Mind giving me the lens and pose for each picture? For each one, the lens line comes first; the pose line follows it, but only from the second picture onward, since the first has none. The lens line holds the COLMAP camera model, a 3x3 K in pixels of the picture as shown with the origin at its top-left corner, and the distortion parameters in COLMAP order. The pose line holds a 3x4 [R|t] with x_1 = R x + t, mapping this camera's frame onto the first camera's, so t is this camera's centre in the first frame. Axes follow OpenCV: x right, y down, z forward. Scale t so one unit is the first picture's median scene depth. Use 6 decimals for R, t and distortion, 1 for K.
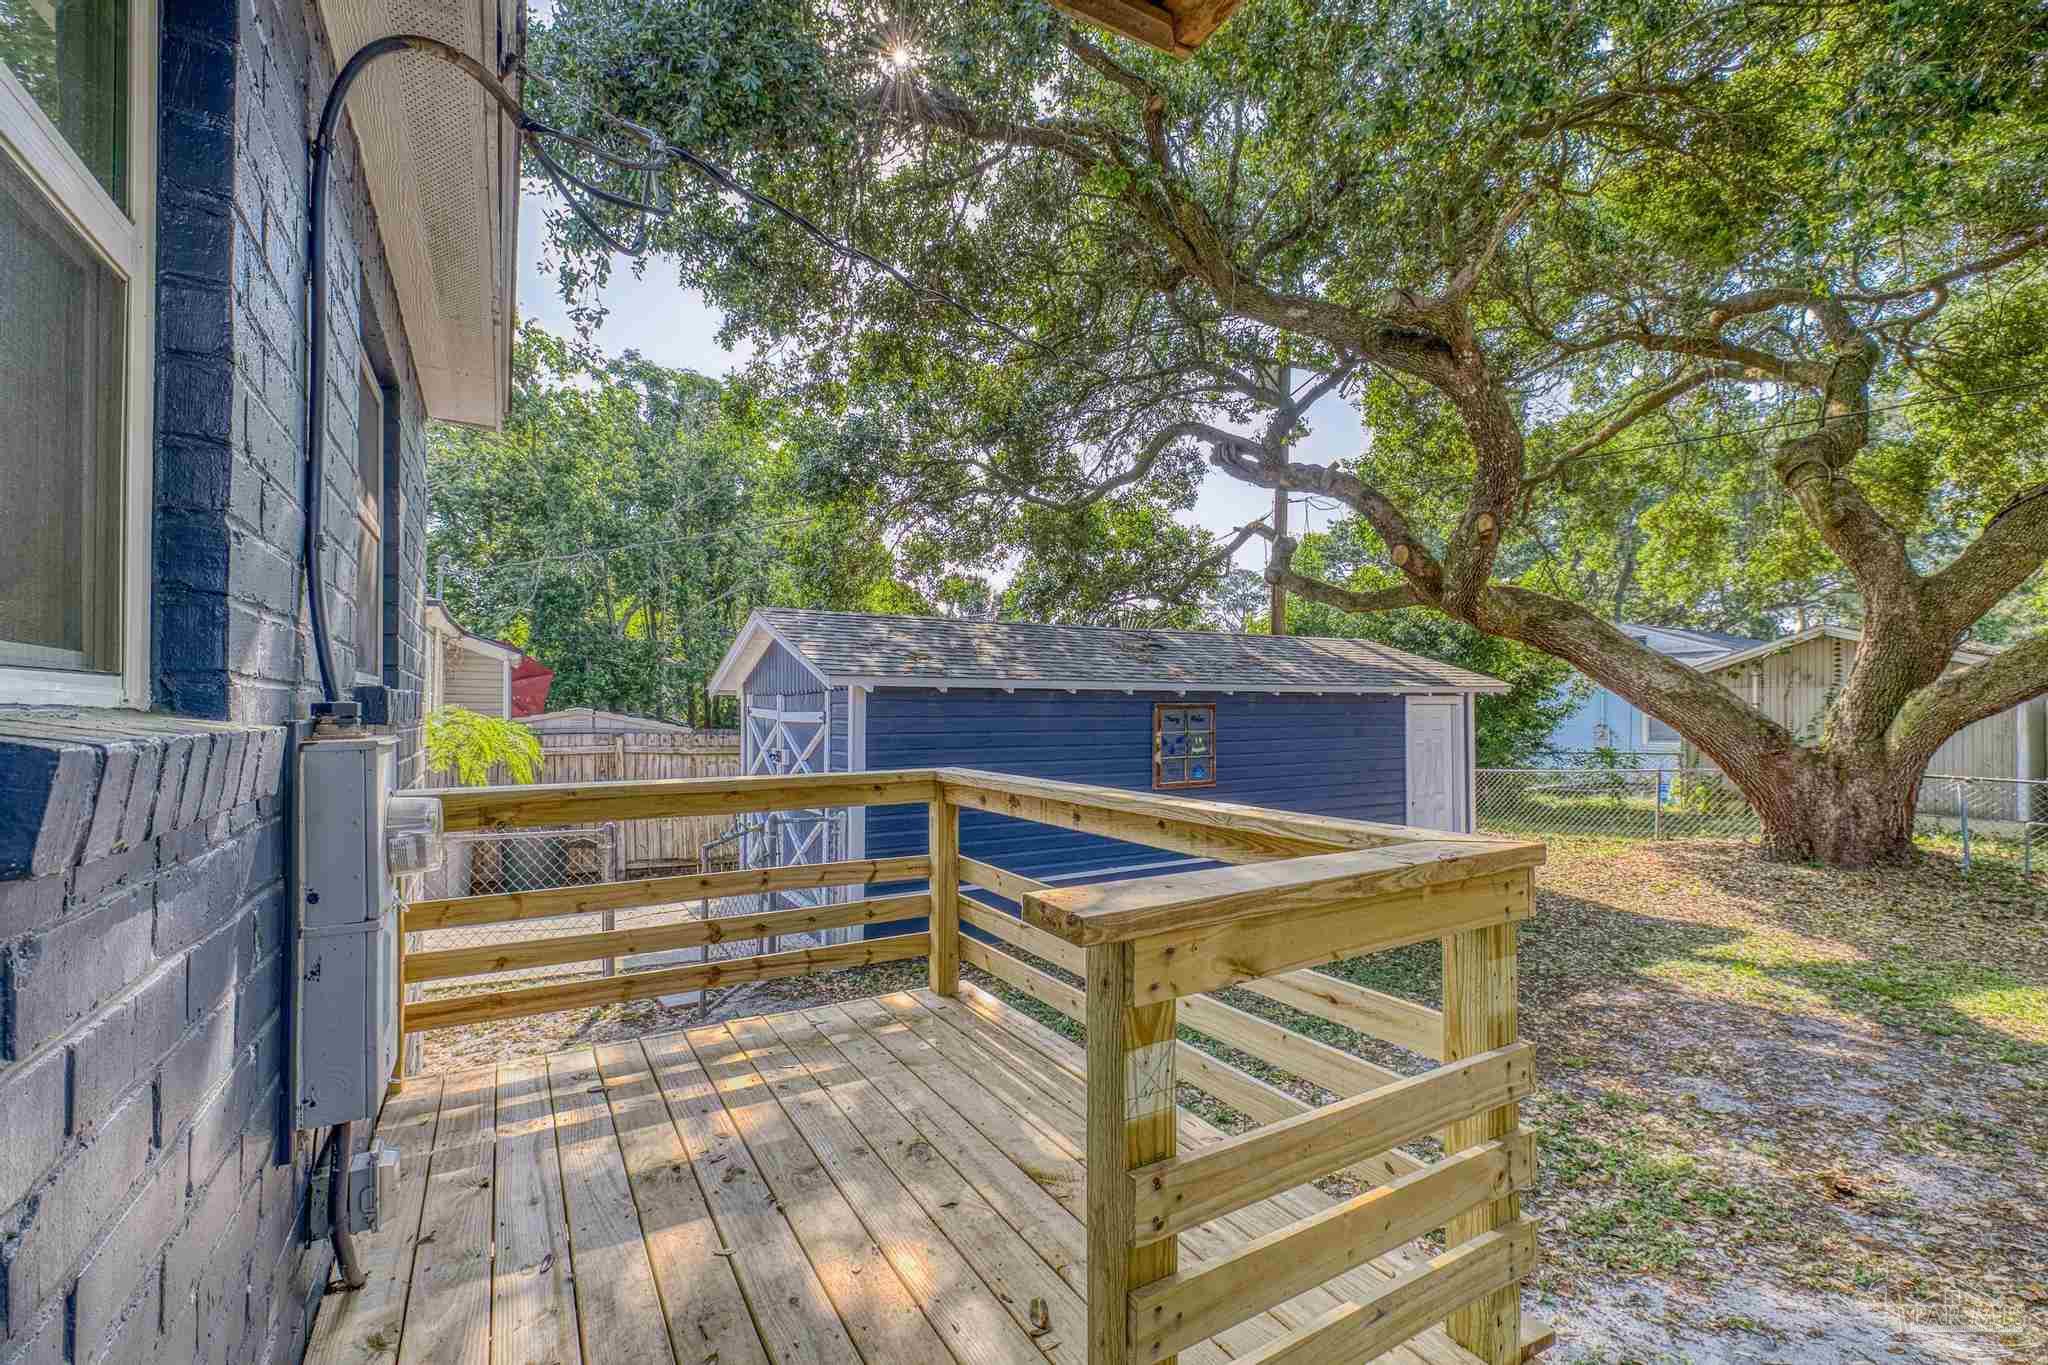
lens RADIAL K [[886.1, 0, 1010.5], [0, 886.1, 698.9], [0, 0, 1]] dist [0.001755, 0.000905]
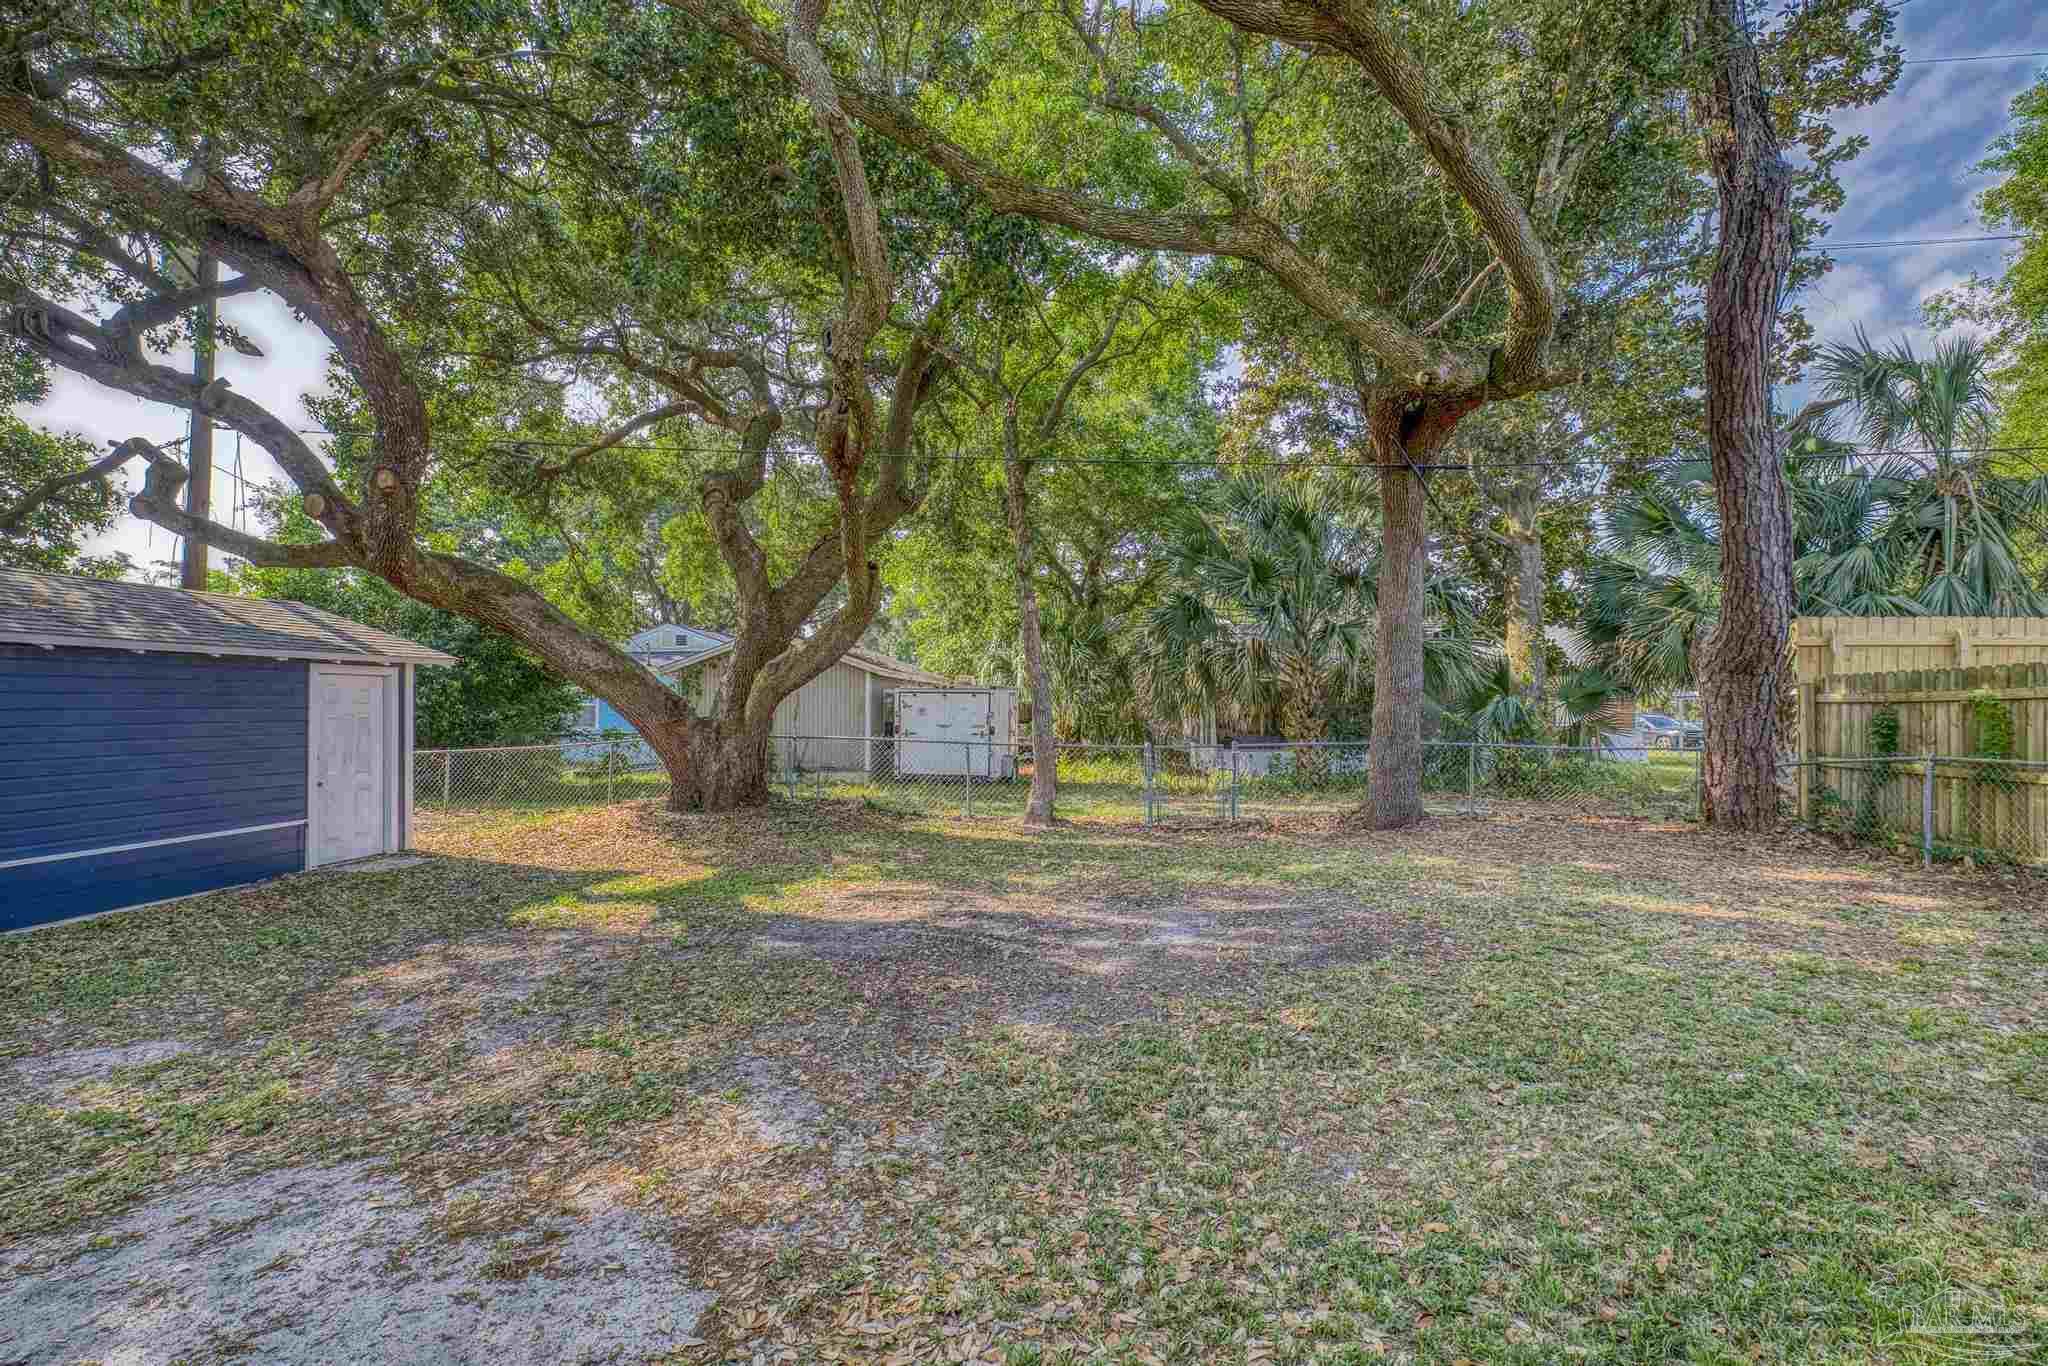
lens RADIAL K [[886.1, 0, 1015.1], [0, 886.1, 699.5], [0, 0, 1]] dist [0.001755, 0.000905]
pose [[0.611183, 0.007876, 0.791450, 0.182167], [-0.009462, 0.999952, -0.002644, 0.029540], [-0.791433, -0.005873, 0.611228, -0.100720]]
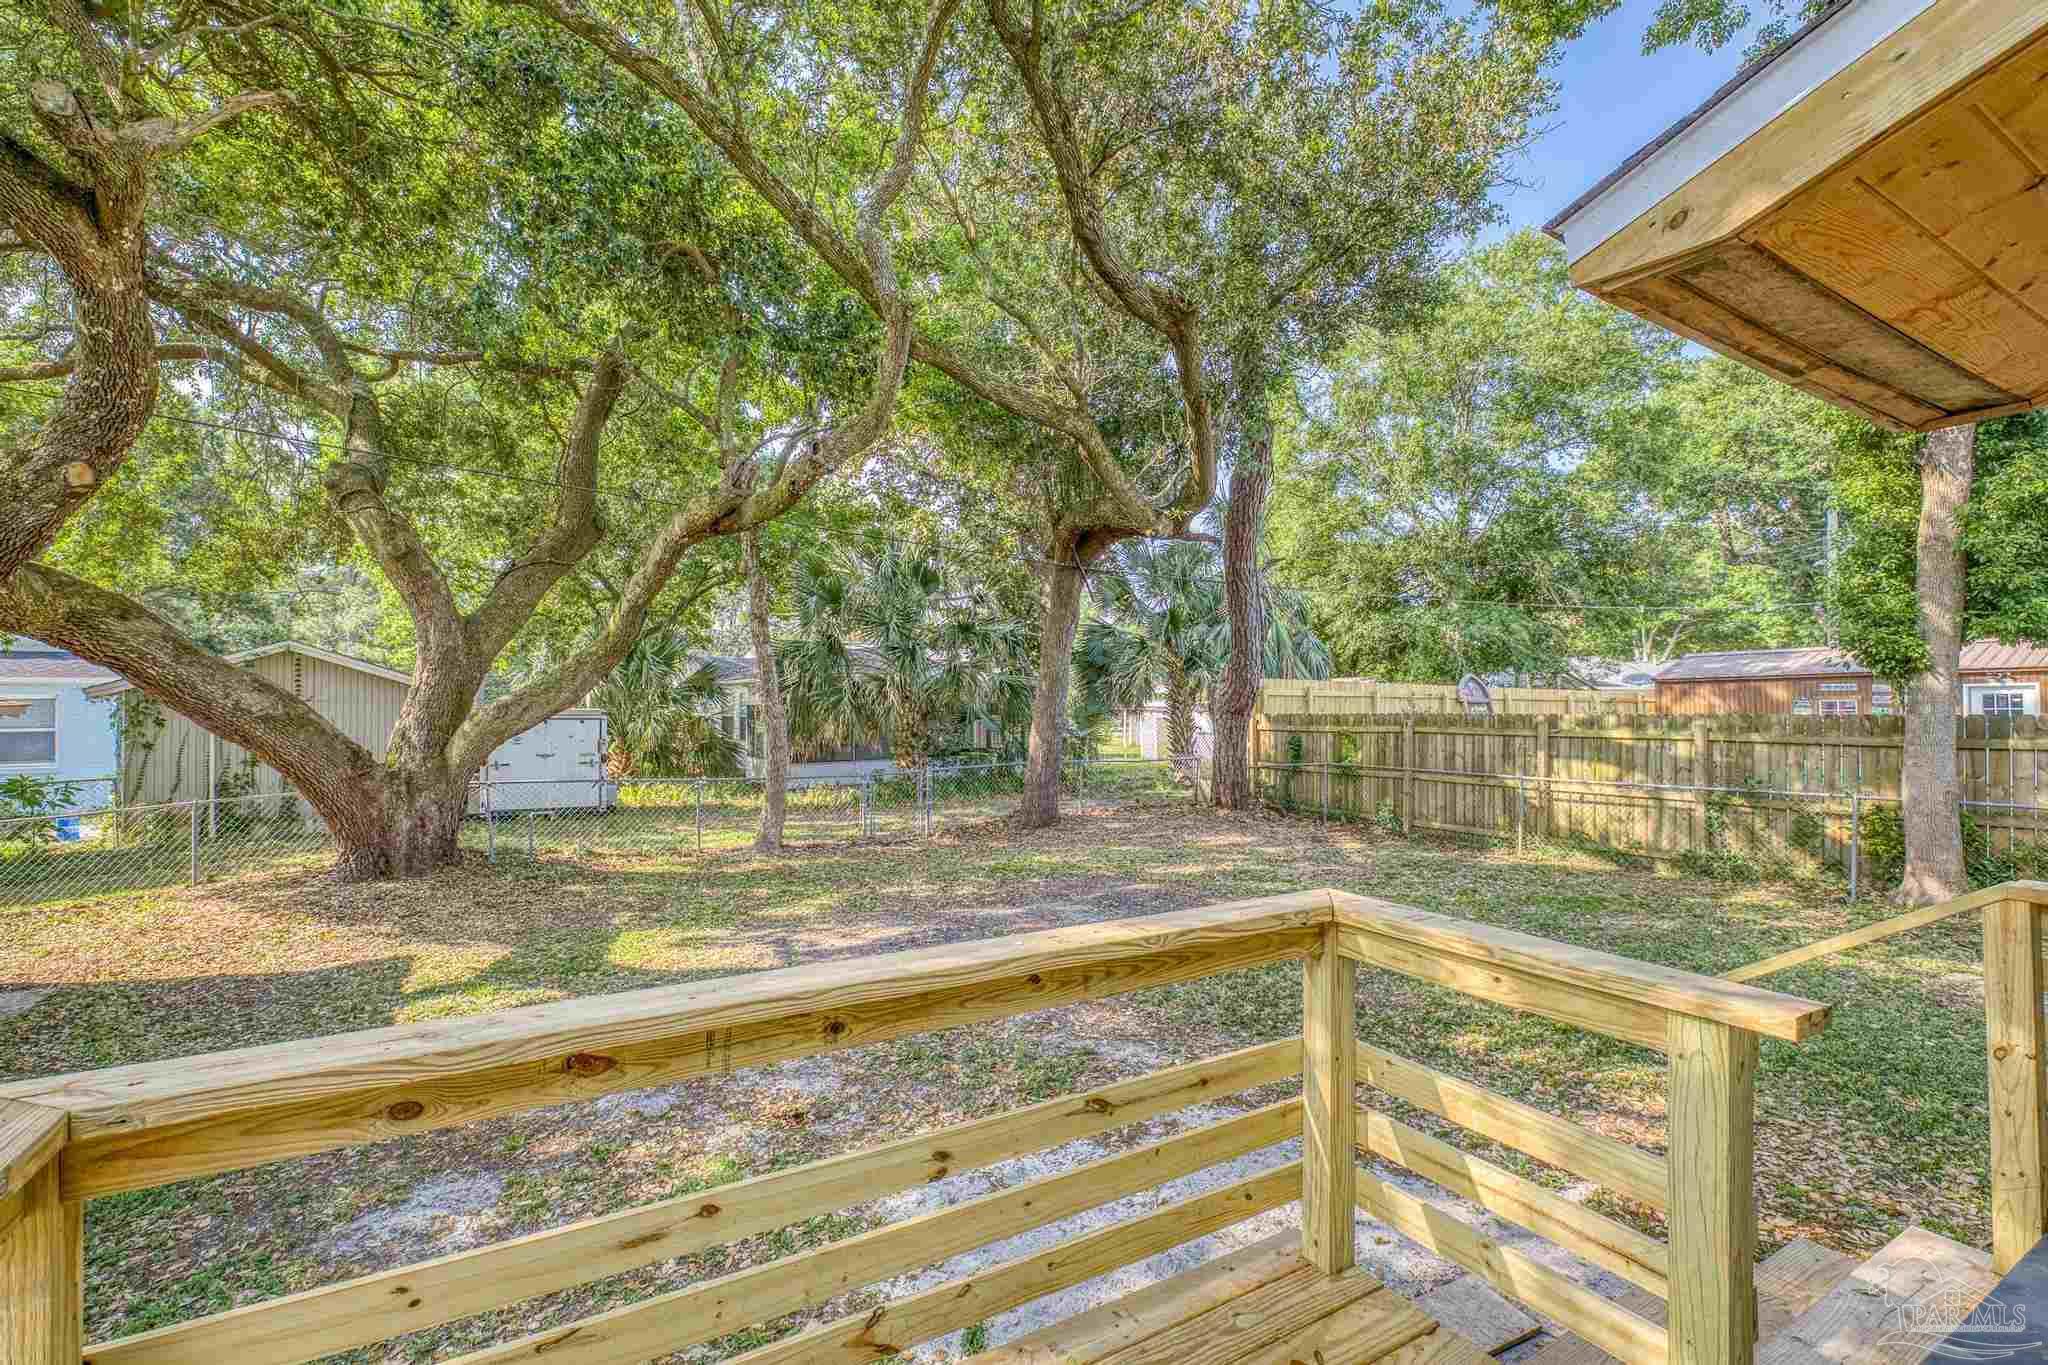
lens RADIAL K [[886.1, 0, 1013.2], [0, 886.1, 692.4], [0, 0, 1]] dist [0.001755, 0.000905]
pose [[0.007471, 0.014298, 0.999870, -0.141274], [-0.006806, 0.999875, -0.014247, -0.022128], [-0.999949, -0.006698, 0.007567, 0.241368]]
